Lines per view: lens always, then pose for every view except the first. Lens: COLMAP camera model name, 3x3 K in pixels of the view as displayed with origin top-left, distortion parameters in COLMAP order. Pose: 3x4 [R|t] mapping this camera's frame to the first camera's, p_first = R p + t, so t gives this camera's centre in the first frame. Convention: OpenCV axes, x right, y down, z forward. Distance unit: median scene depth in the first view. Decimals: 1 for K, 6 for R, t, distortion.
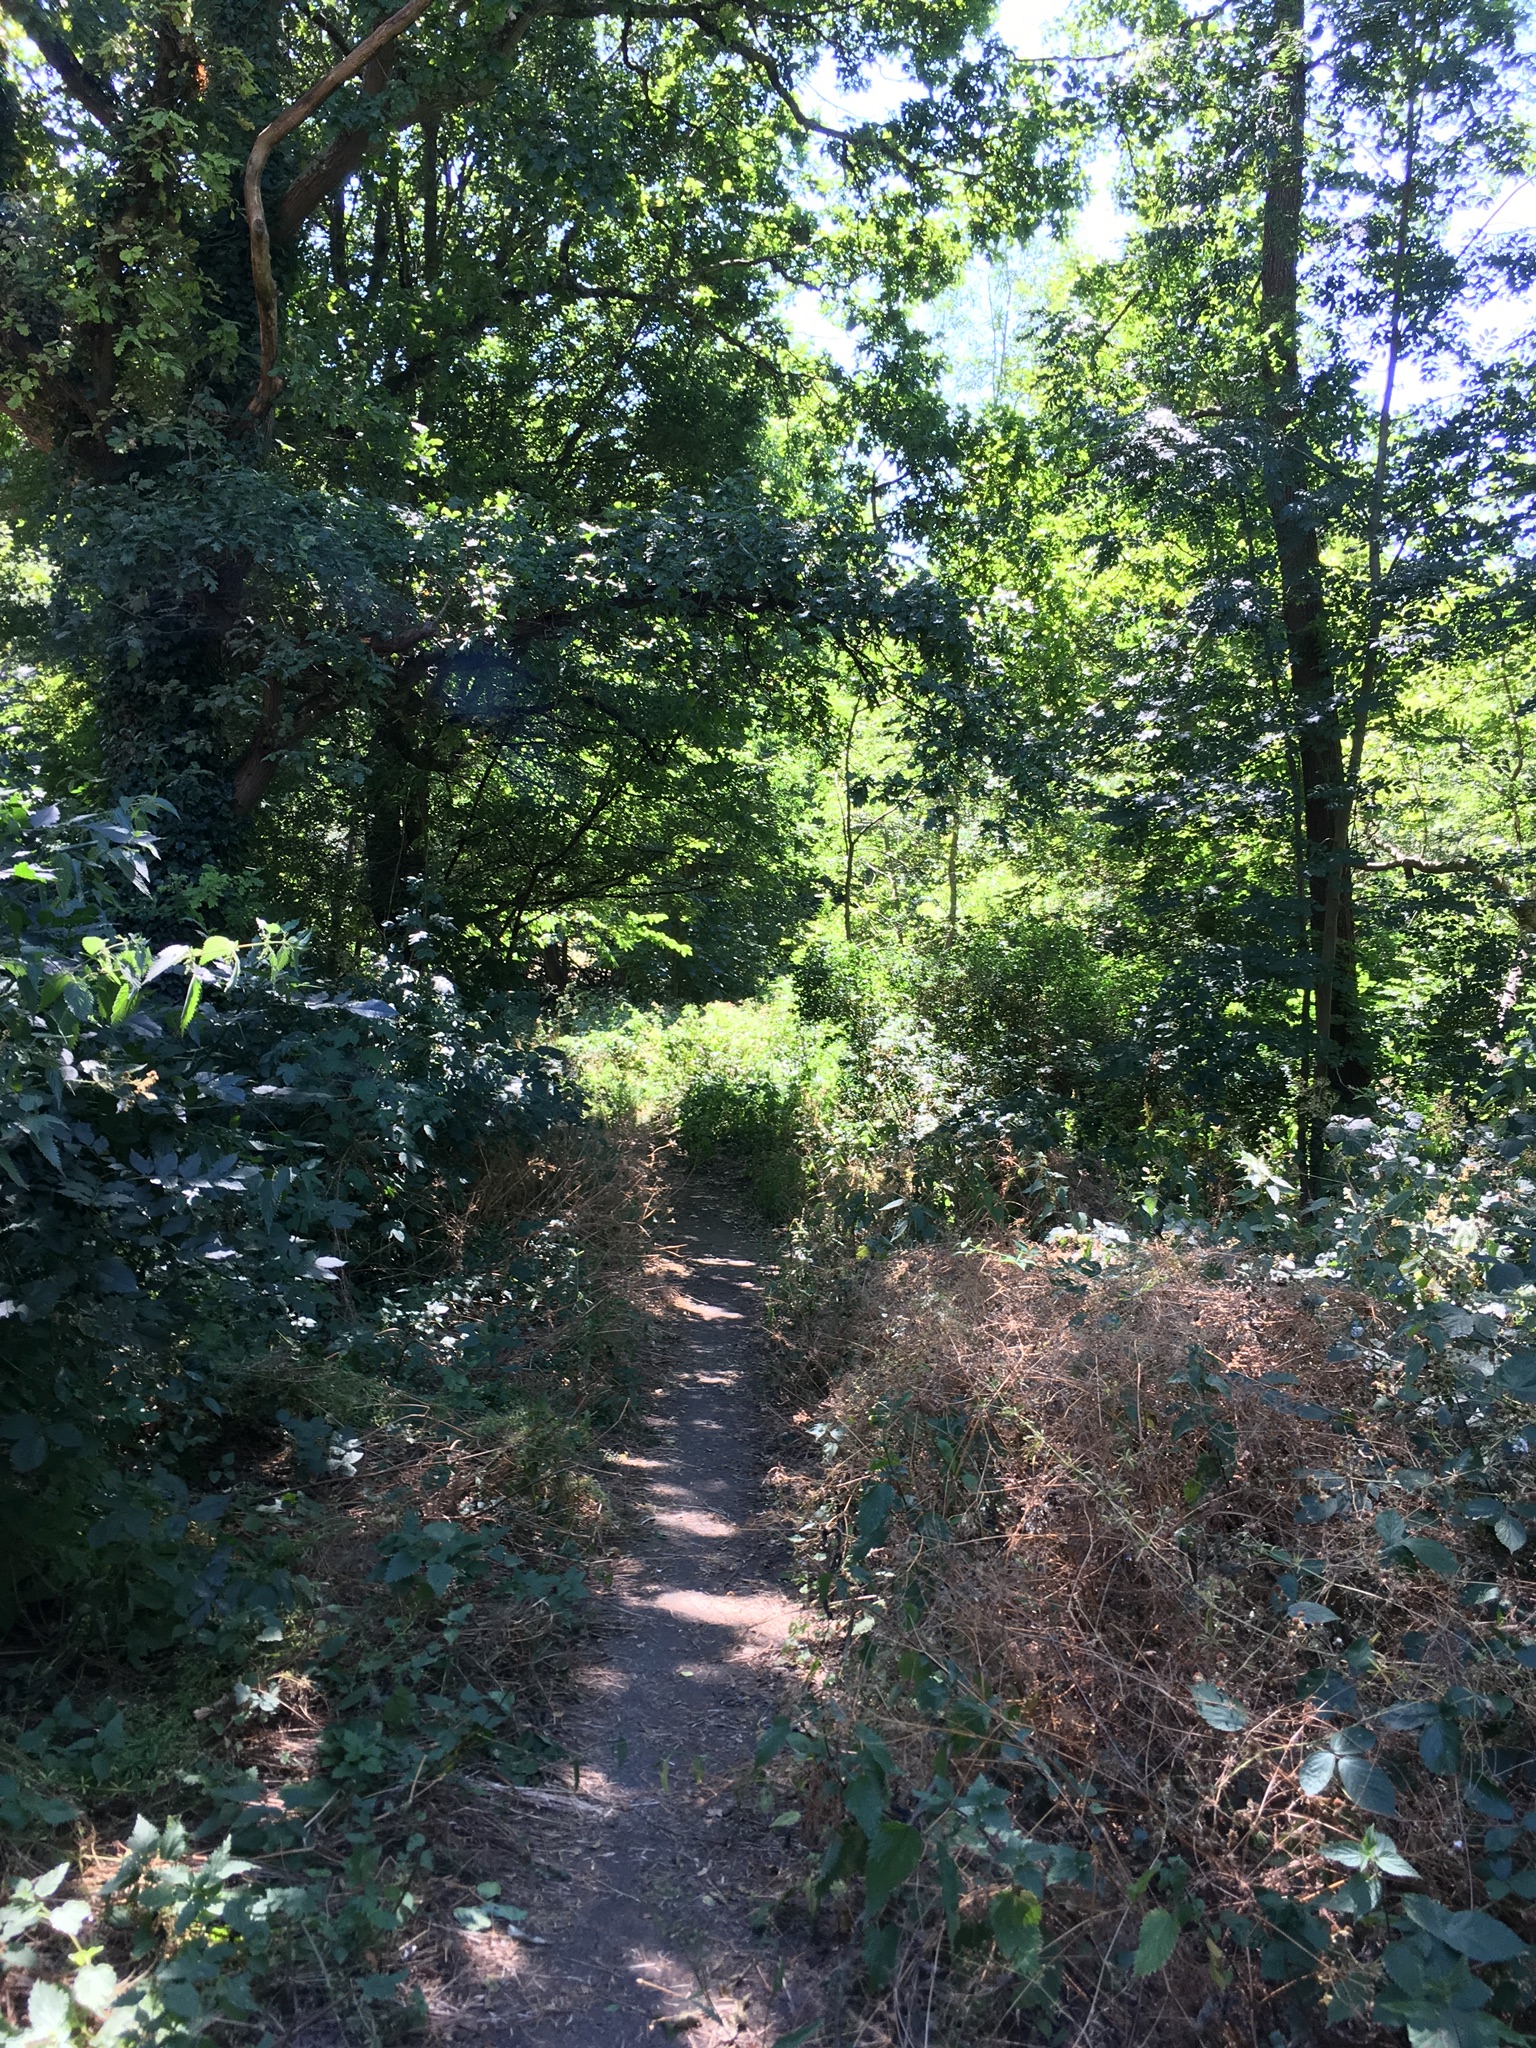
lens RADIAL K [[1726.5, 0, 768.0], [0, 1726.5, 1024.0], [0, 0, 1]] dist [-0.000362, -0.000102]
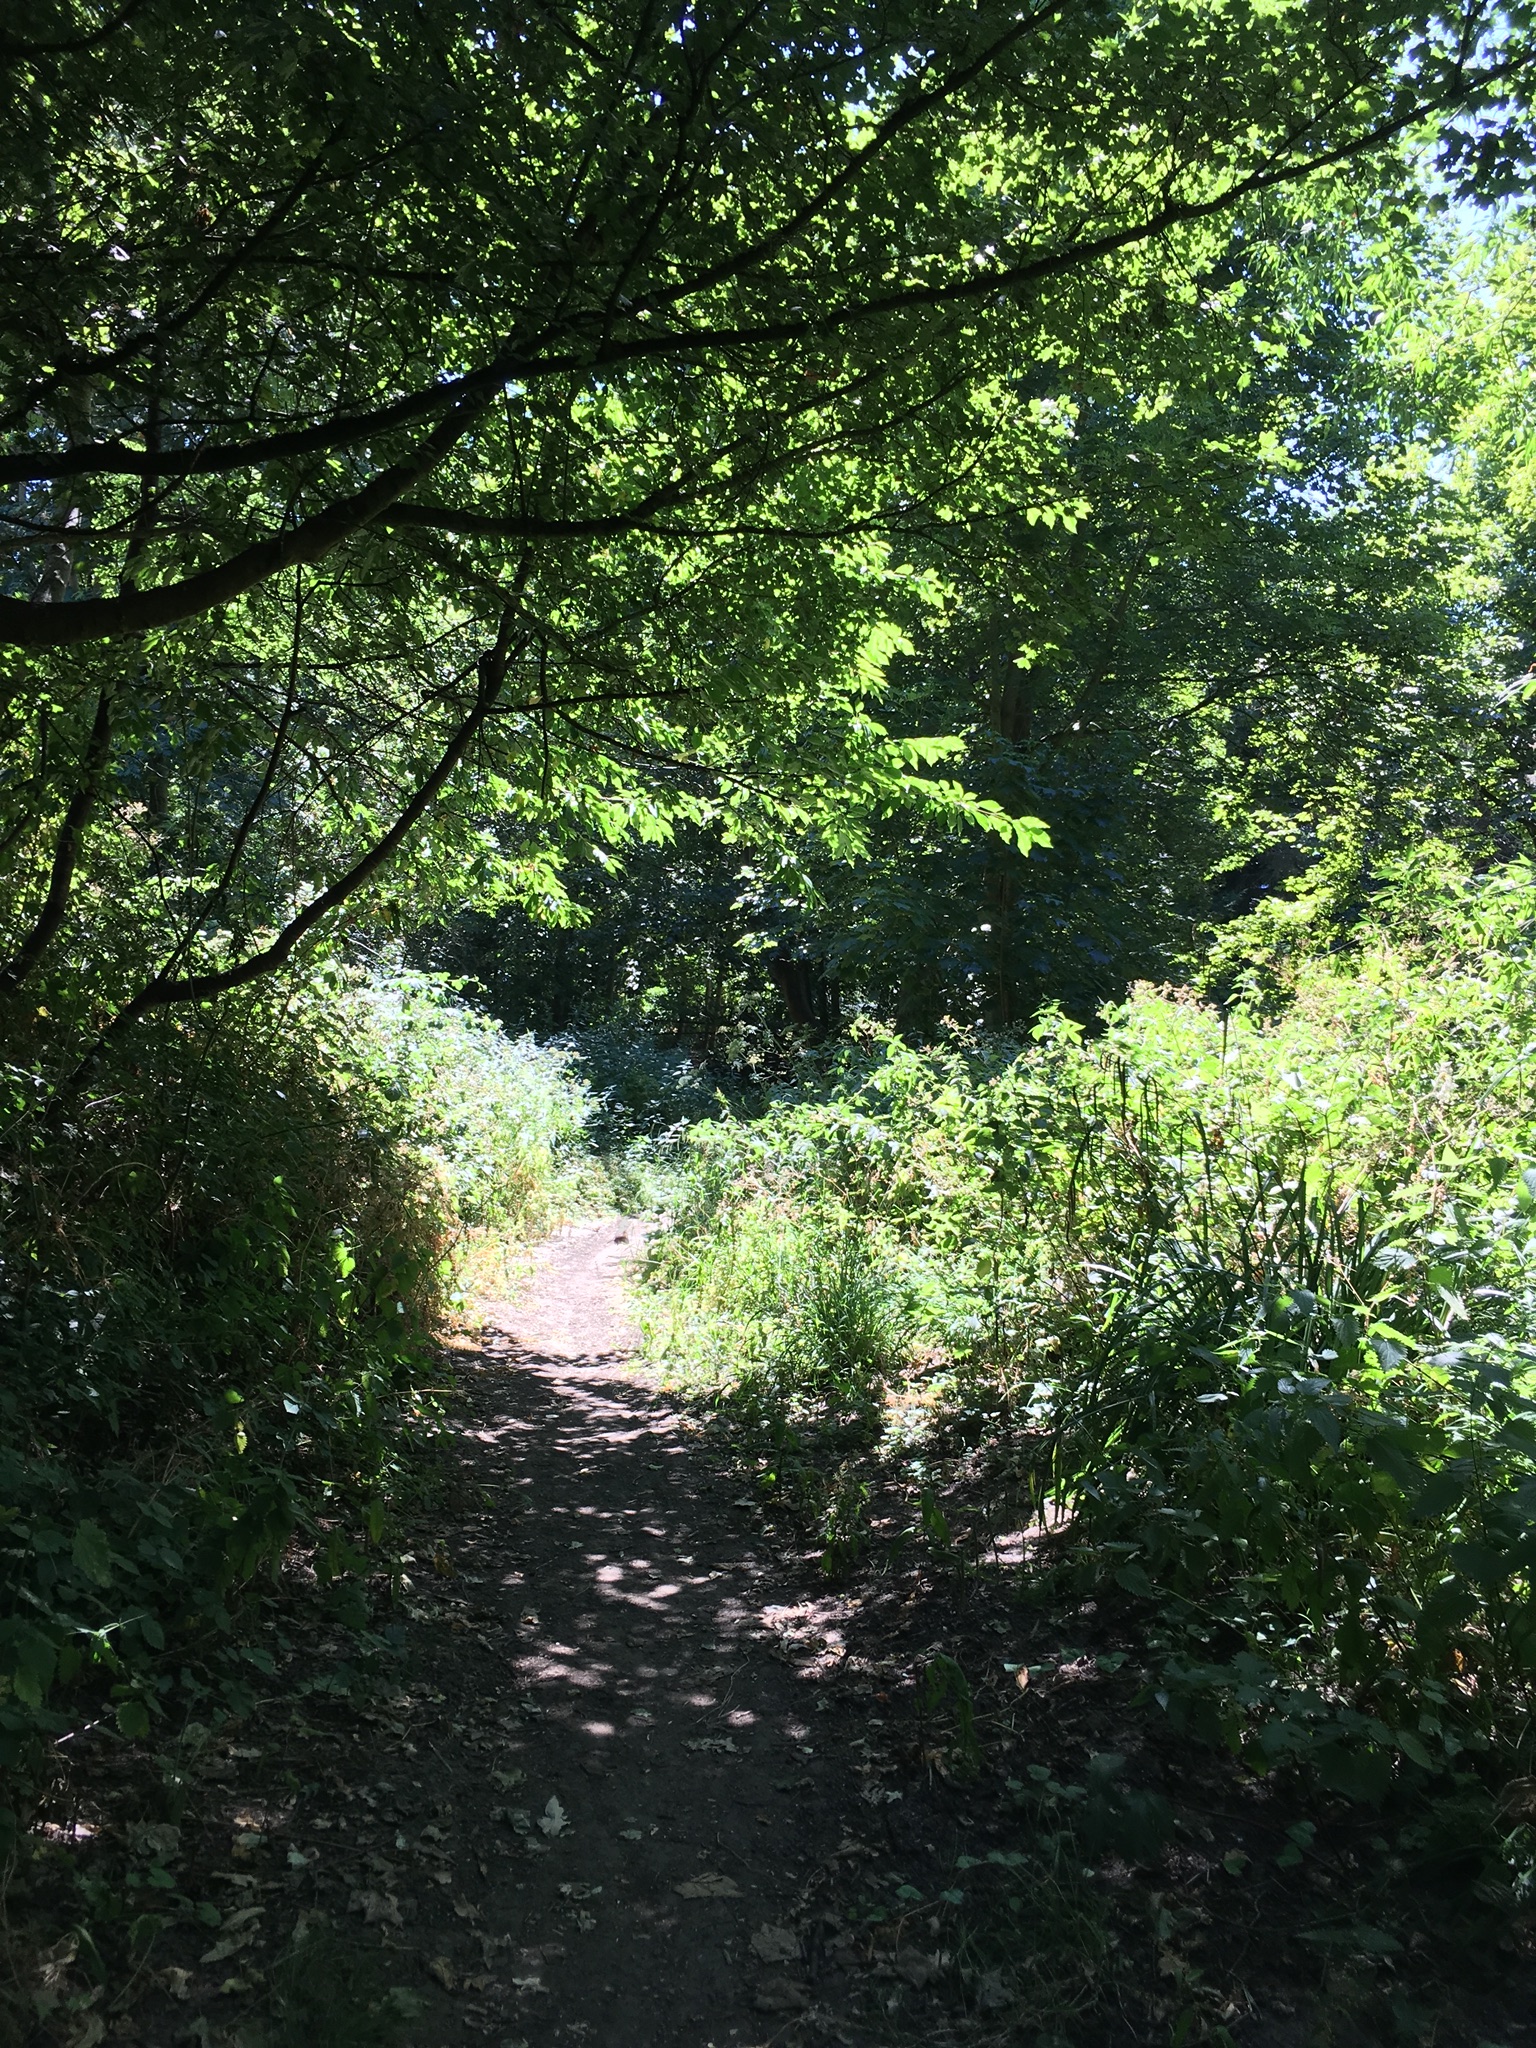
lens RADIAL K [[1726.5, 0, 768.0], [0, 1726.5, 1024.0], [0, 0, 1]] dist [-0.000362, -0.000102]
pose [[0.981094, -0.054396, -0.185730, -0.037770], [0.044733, 0.997438, -0.055826, 0.007715], [0.188291, 0.046462, 0.981014, 0.673658]]
